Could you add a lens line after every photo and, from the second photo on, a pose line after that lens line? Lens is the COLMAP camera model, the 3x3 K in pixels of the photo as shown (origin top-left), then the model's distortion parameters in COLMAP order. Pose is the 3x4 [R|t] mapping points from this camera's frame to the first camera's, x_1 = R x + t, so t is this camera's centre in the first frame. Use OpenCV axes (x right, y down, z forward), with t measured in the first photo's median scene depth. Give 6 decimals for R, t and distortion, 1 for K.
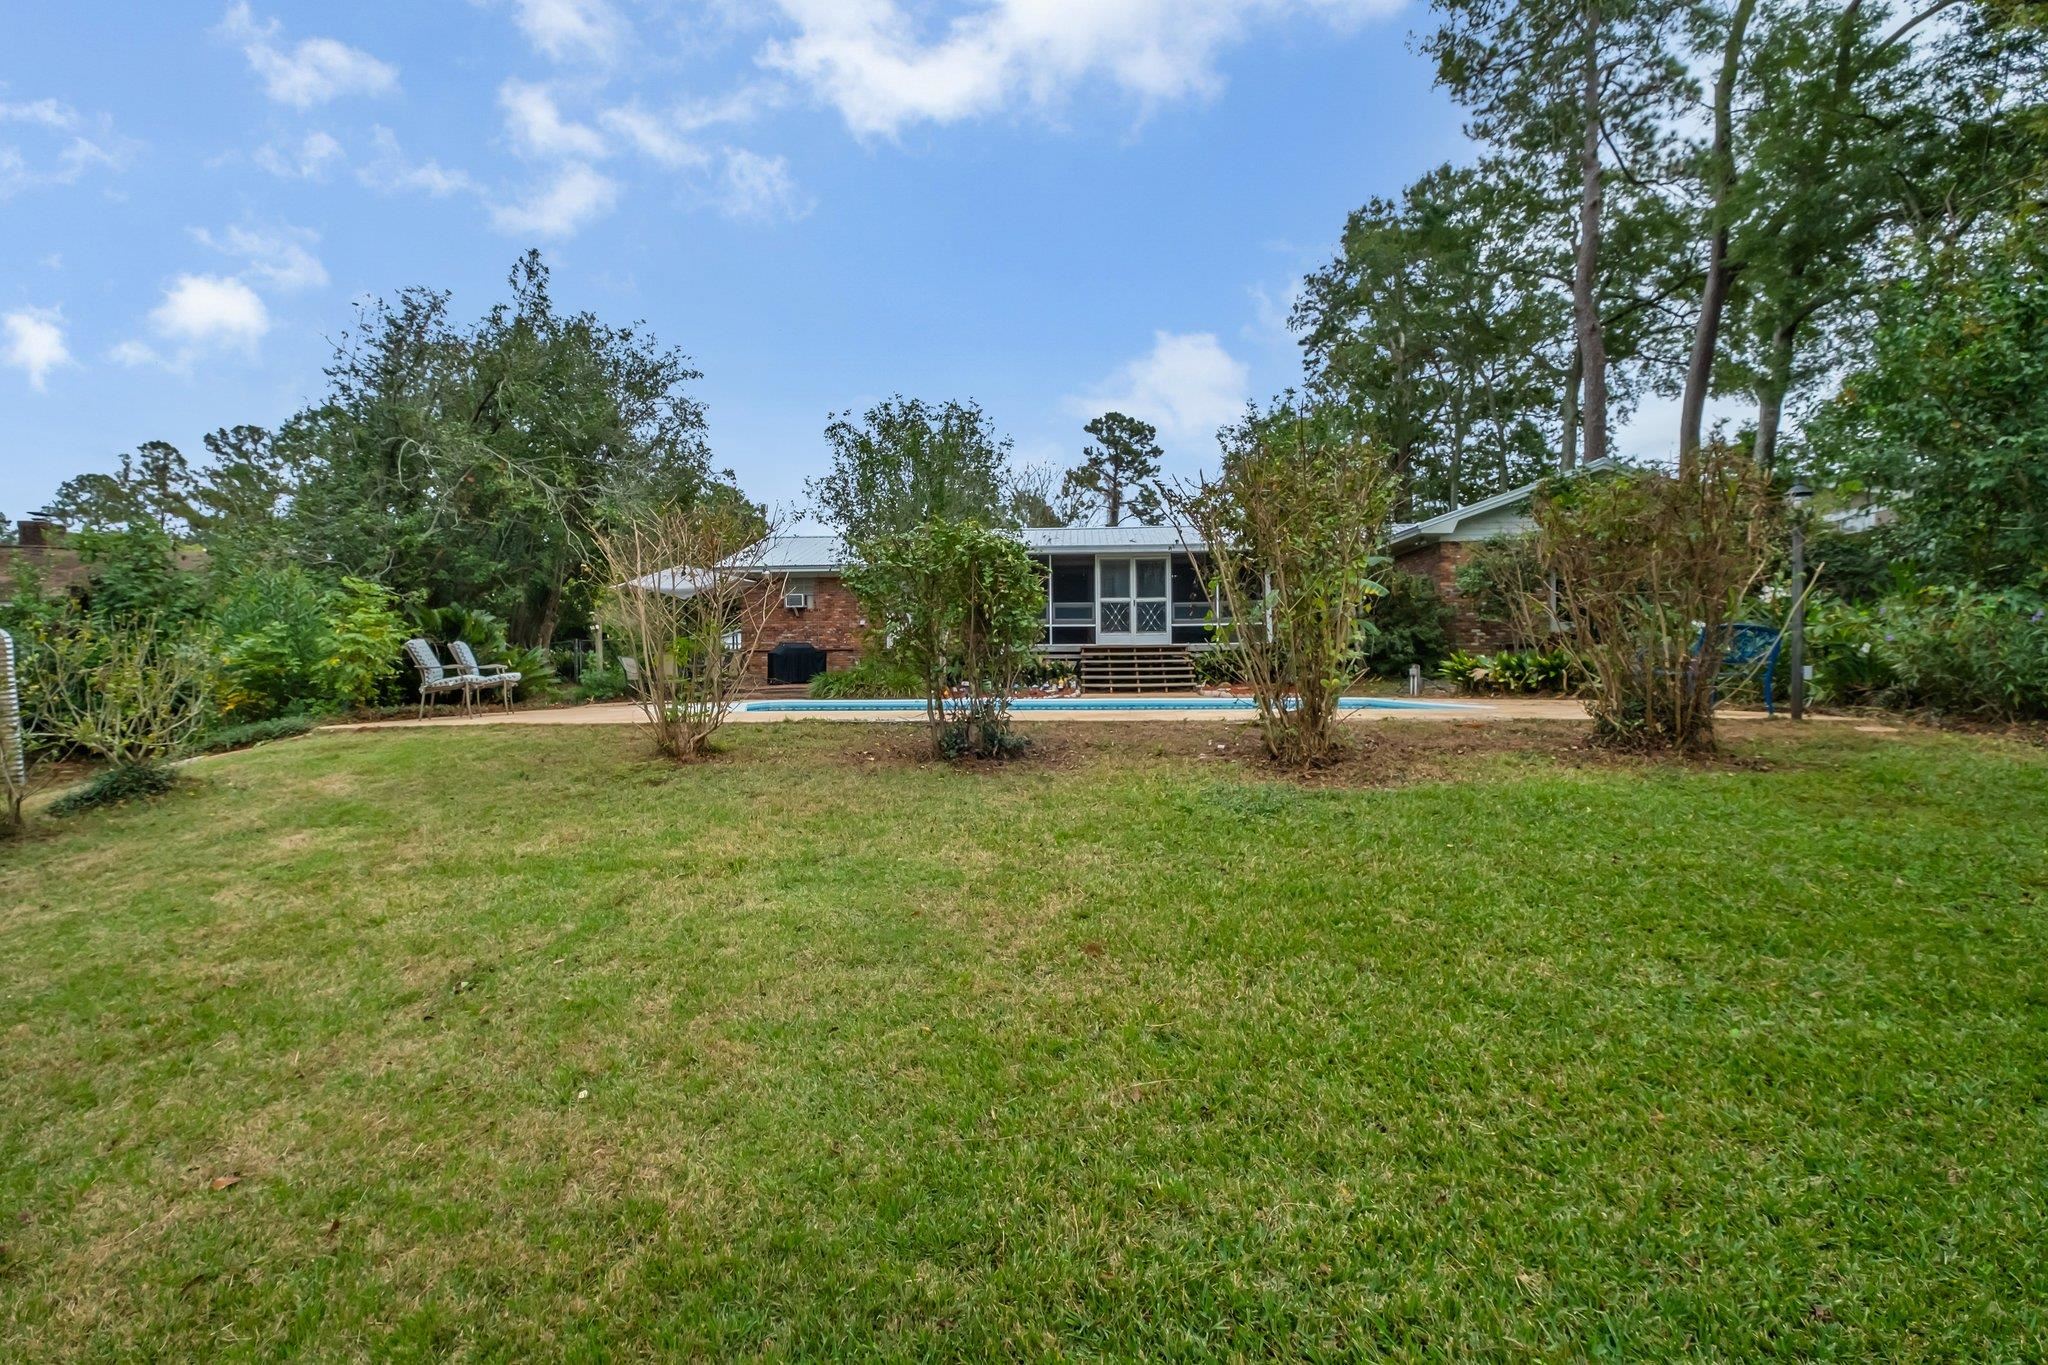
lens RADIAL K [[910.1, 0, 1008.6], [0, 910.1, 673.1], [0, 0, 1]] dist [0.001717, 0.000243]
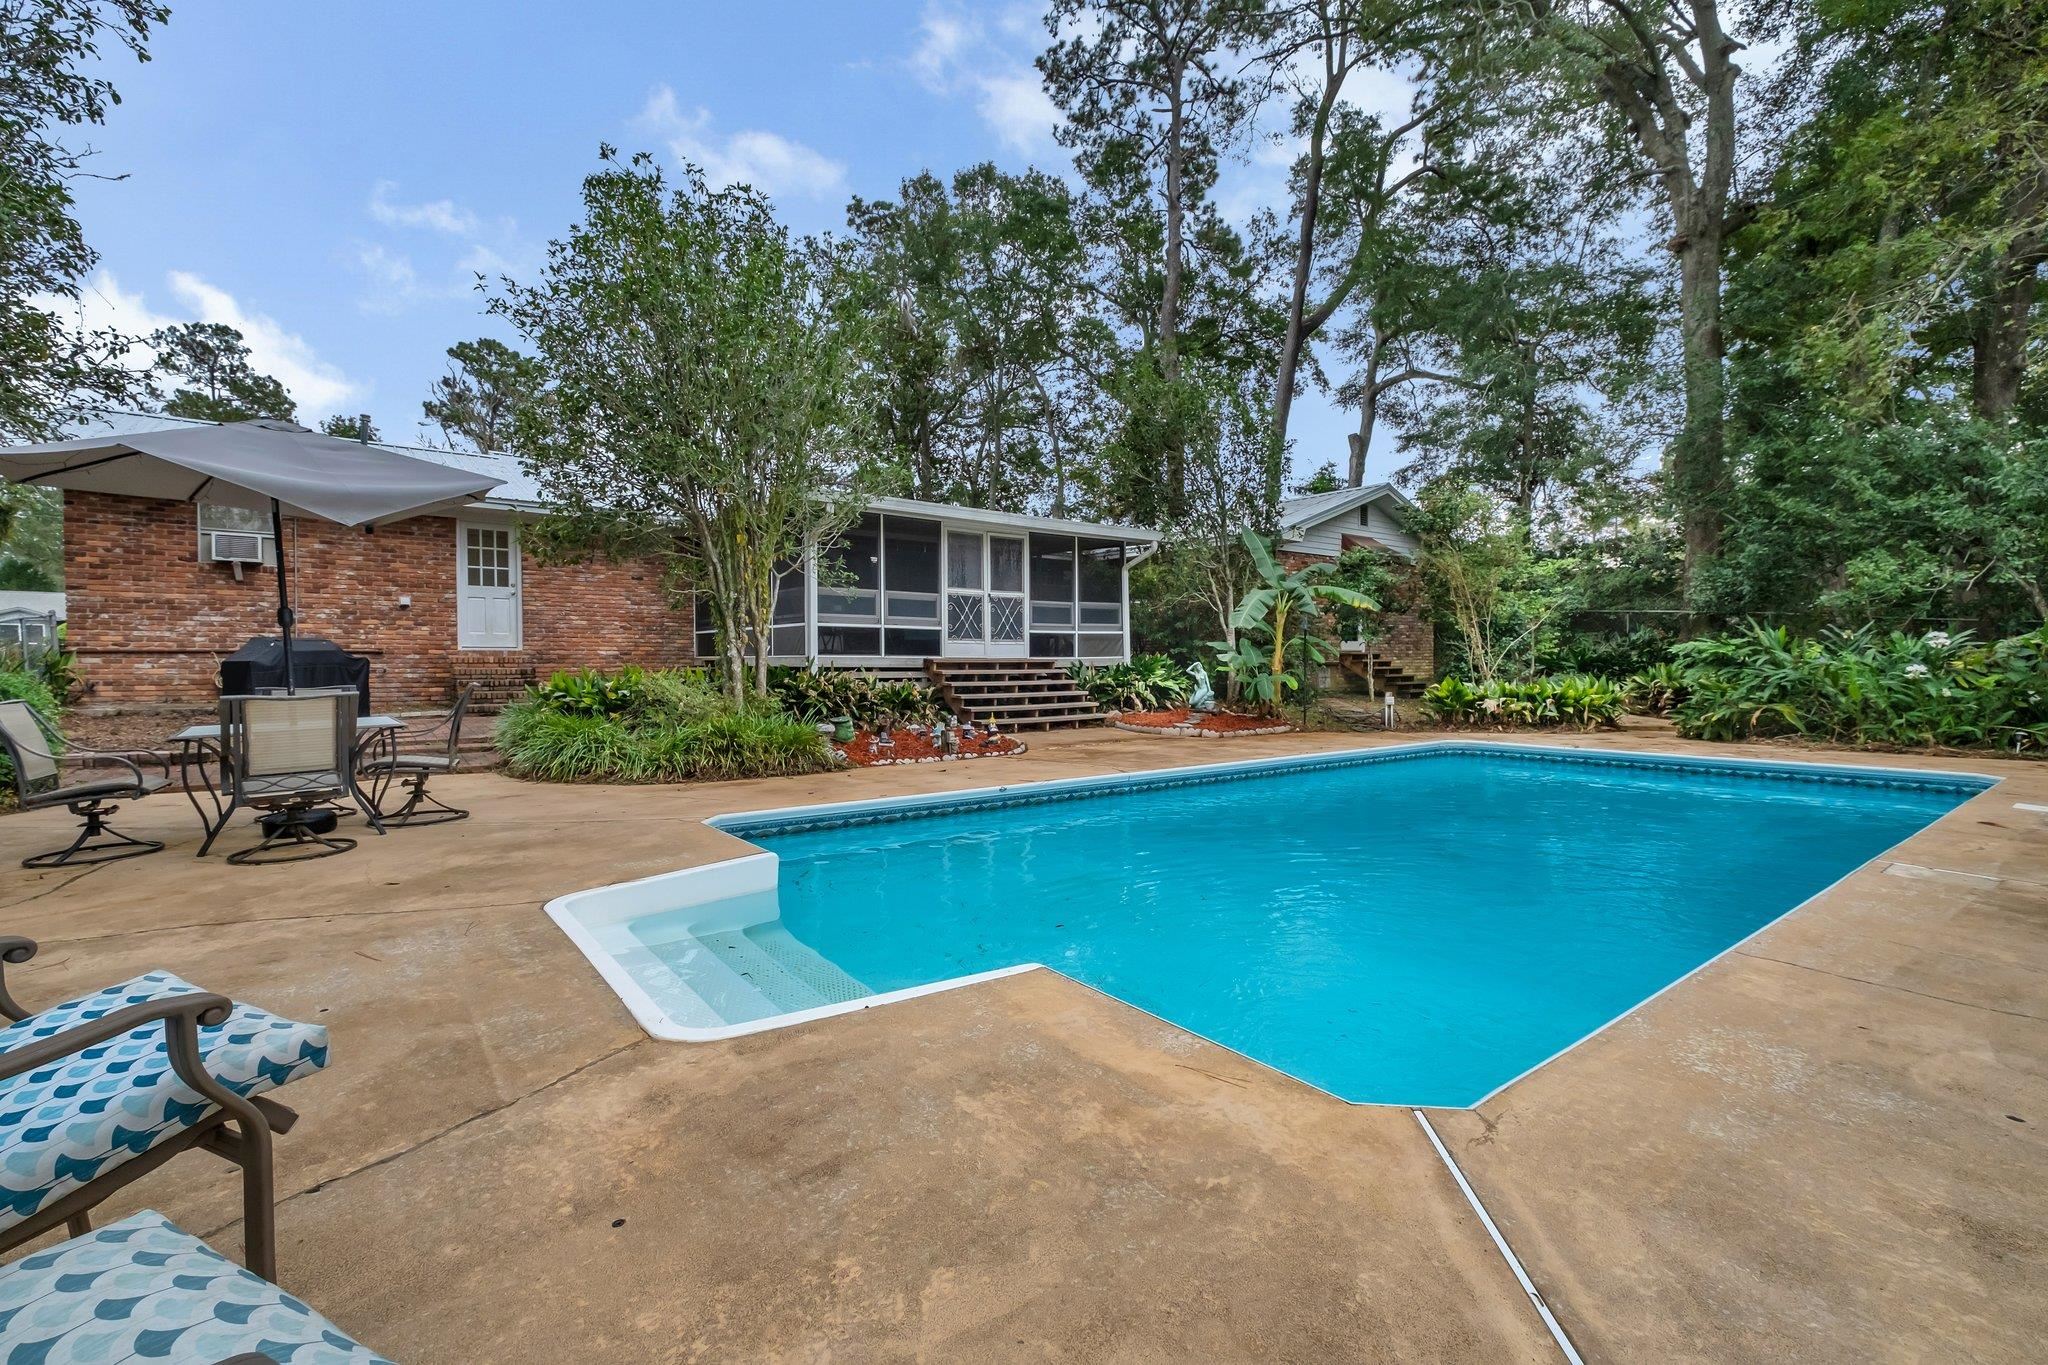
lens RADIAL K [[910.1, 0, 1007.6], [0, 910.1, 677.4], [0, 0, 1]] dist [0.001717, 0.000243]
pose [[0.750094, -0.002821, 0.661326, -0.309692], [-0.006740, 0.999906, 0.011910, -0.024801], [-0.661297, -0.013391, 0.750004, 0.468262]]
